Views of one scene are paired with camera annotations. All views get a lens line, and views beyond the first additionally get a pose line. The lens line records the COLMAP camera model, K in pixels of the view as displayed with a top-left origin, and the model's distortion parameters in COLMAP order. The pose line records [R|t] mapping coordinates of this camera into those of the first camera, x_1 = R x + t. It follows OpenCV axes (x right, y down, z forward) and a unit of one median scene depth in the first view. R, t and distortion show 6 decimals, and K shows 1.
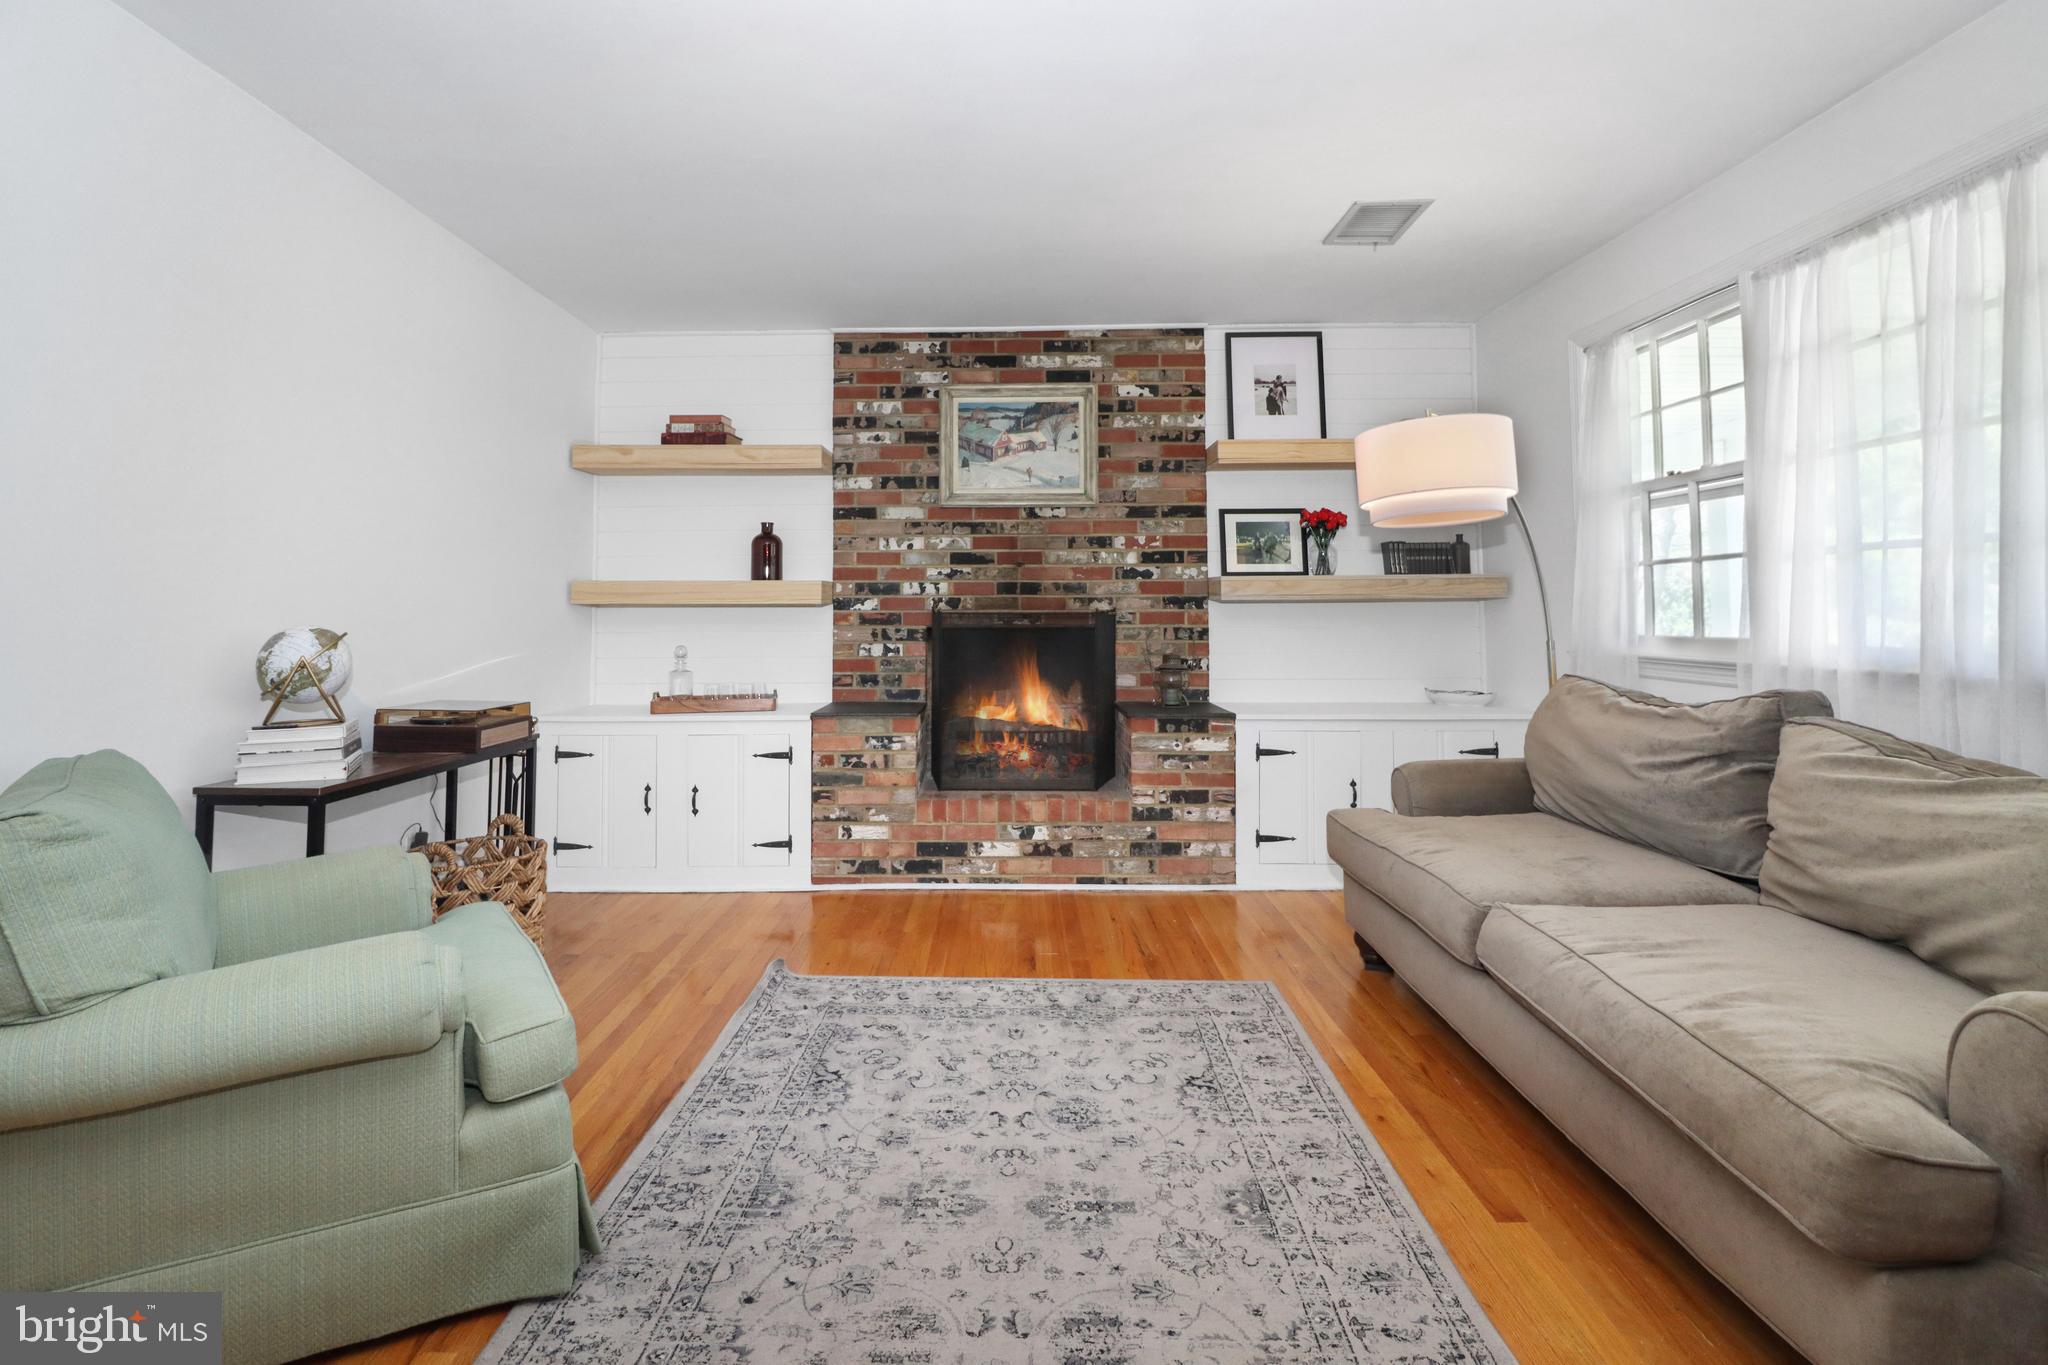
lens RADIAL K [[969.9, 0, 994.9], [0, 969.9, 594.2], [0, 0, 1]] dist [-0.006213, -0.003731]
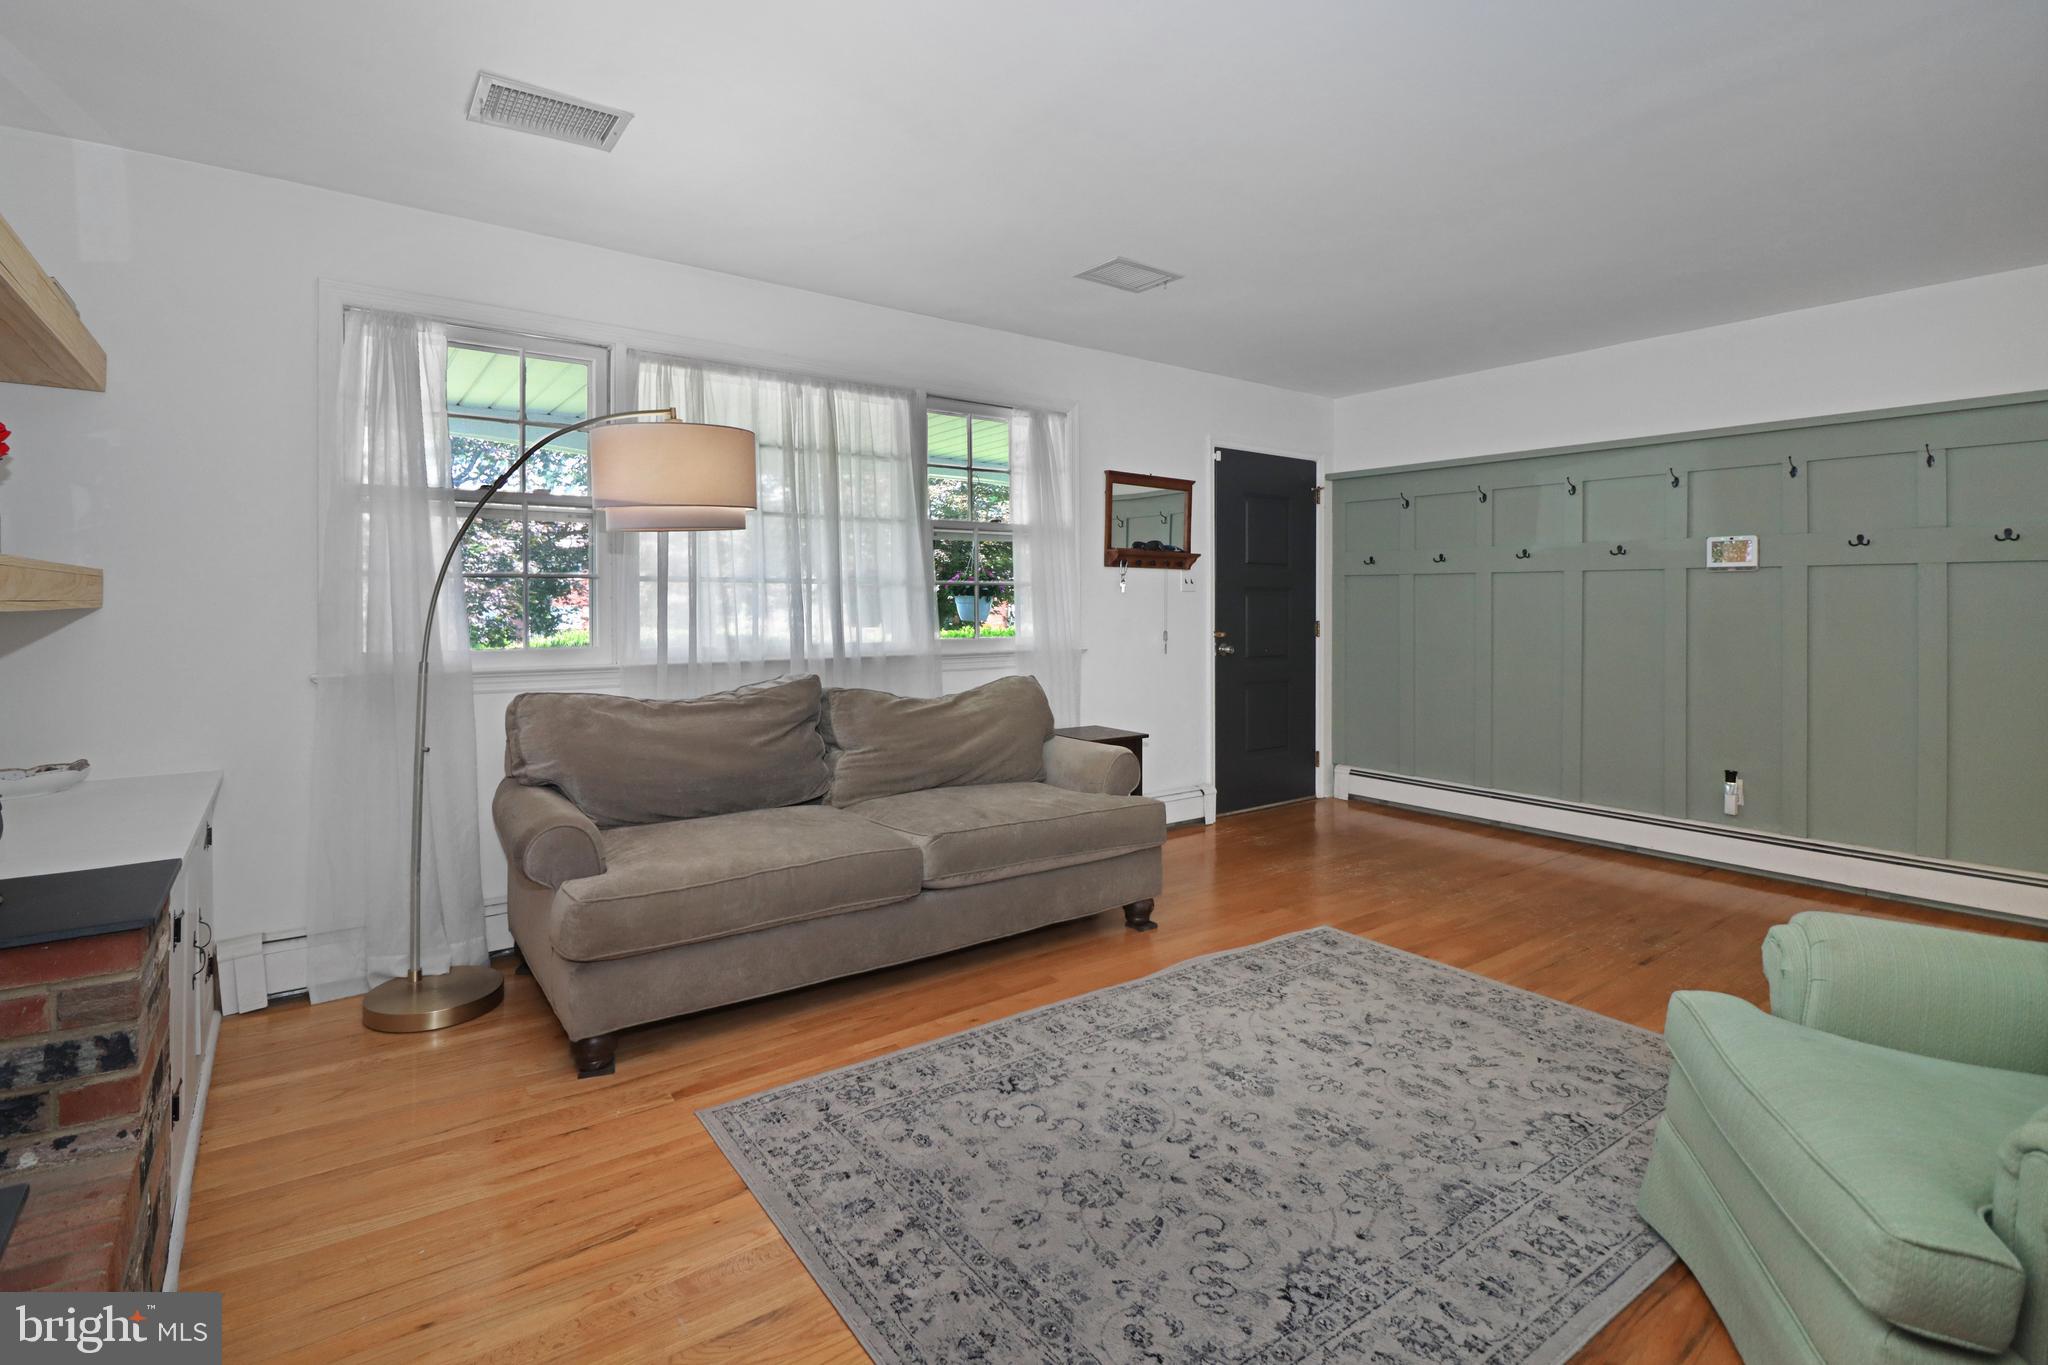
lens RADIAL K [[969.9, 0, 1044.9], [0, 969.9, 598.8], [0, 0, 1]] dist [-0.006213, -0.003731]
pose [[-0.622059, 0.005088, 0.782953, -0.569275], [-0.009605, 0.999854, -0.014128, 0.001638], [-0.782911, -0.016309, -0.621920, 1.485978]]
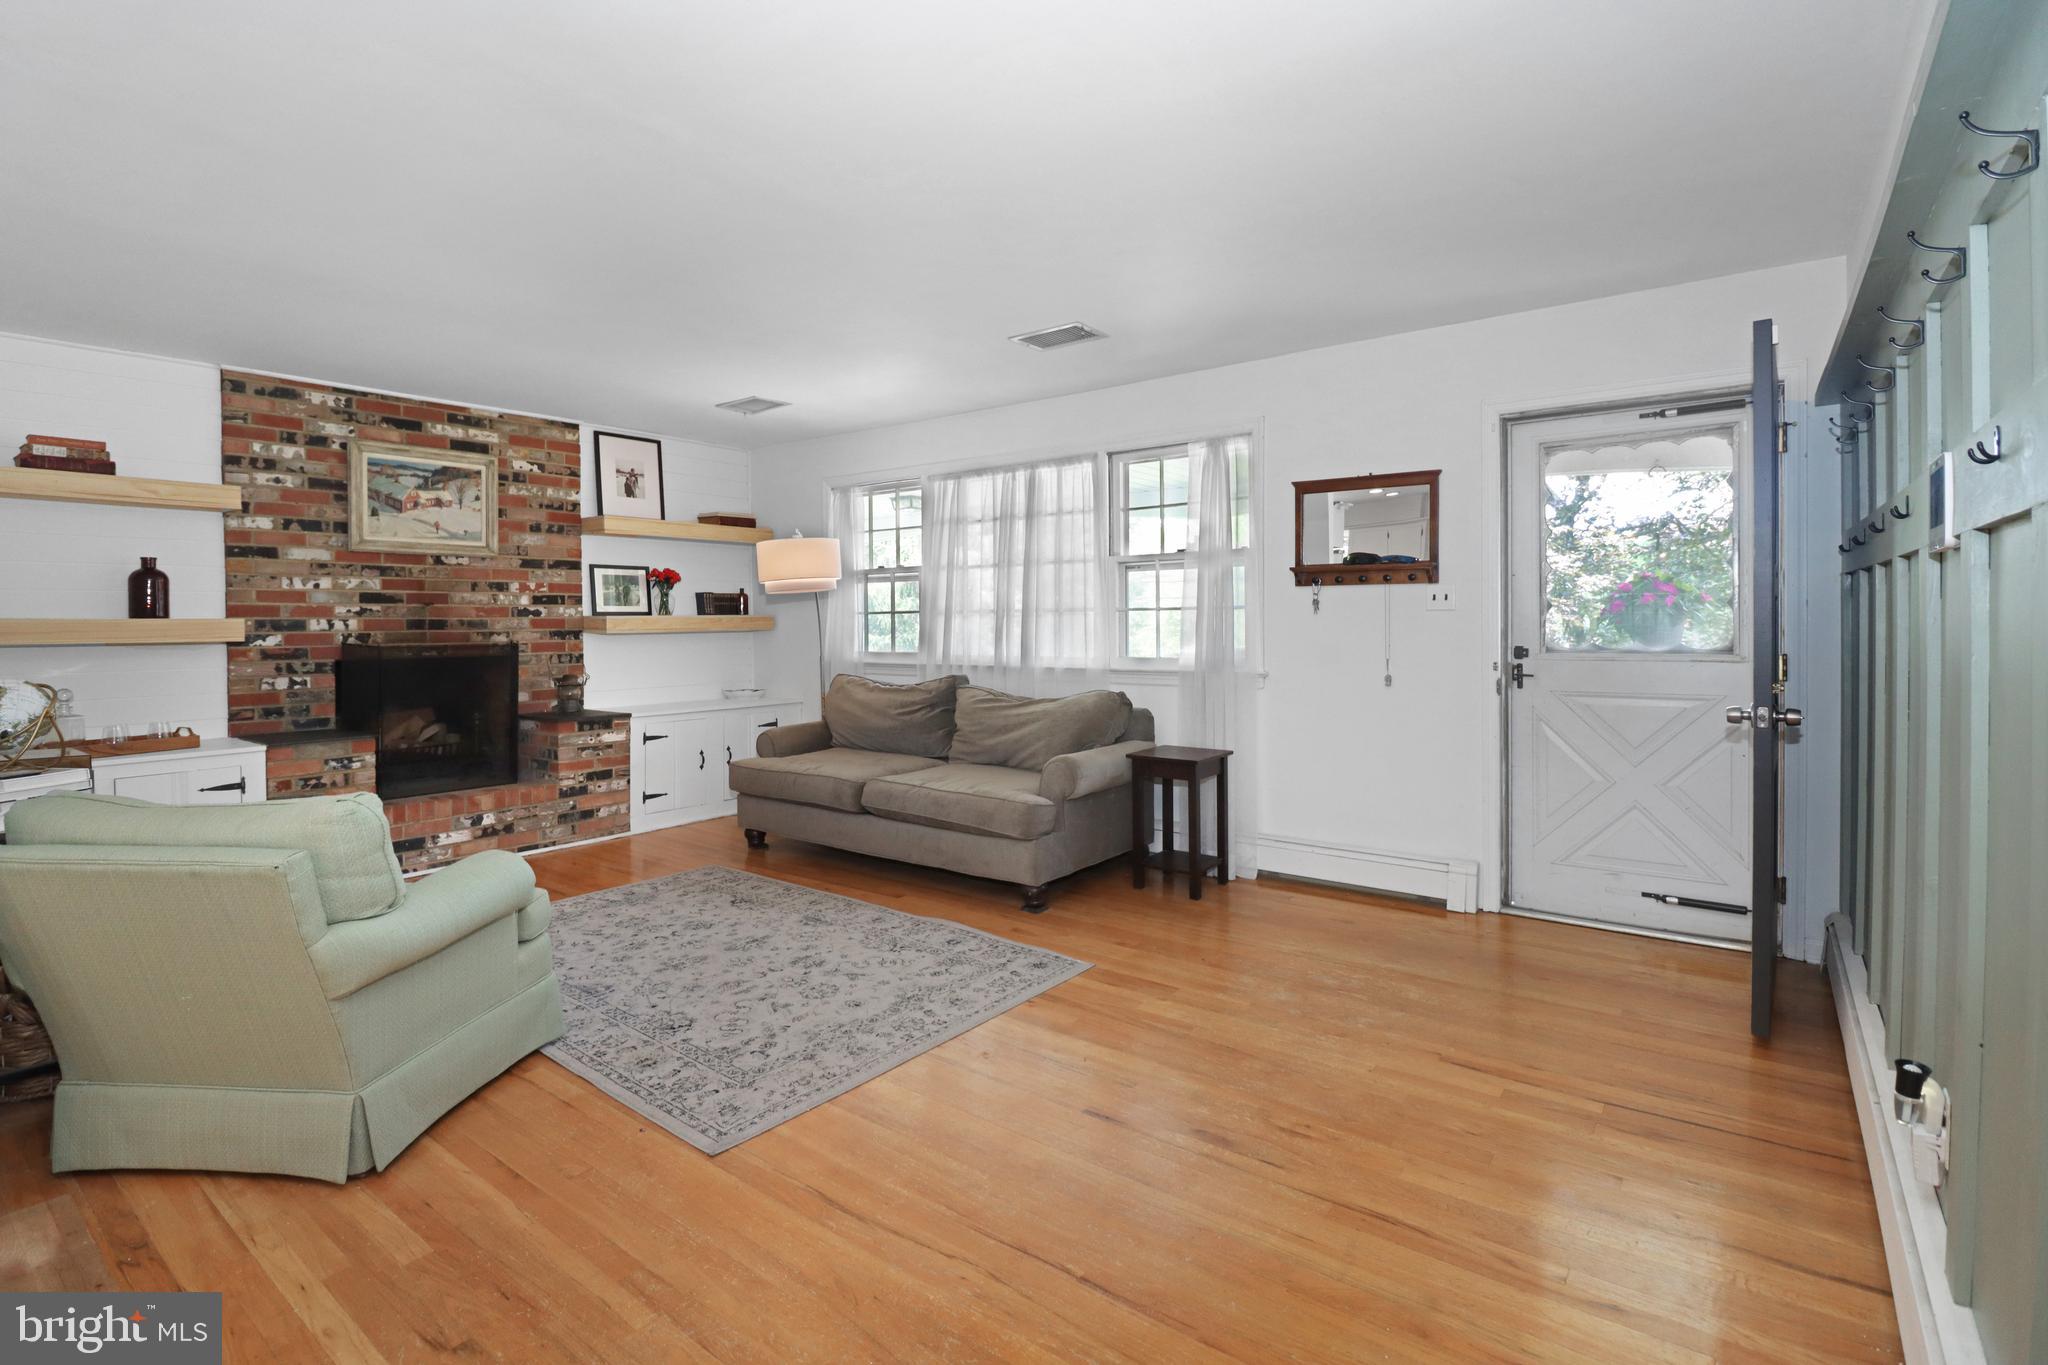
lens RADIAL K [[969.9, 0, 1034.9], [0, 969.9, 653.1], [0, 0, 1]] dist [-0.006213, -0.003731]
pose [[0.576429, -0.028390, 0.816654, -0.871725], [-0.006501, 0.999205, 0.039324, -0.037479], [-0.817121, -0.027977, 0.575786, -0.458321]]
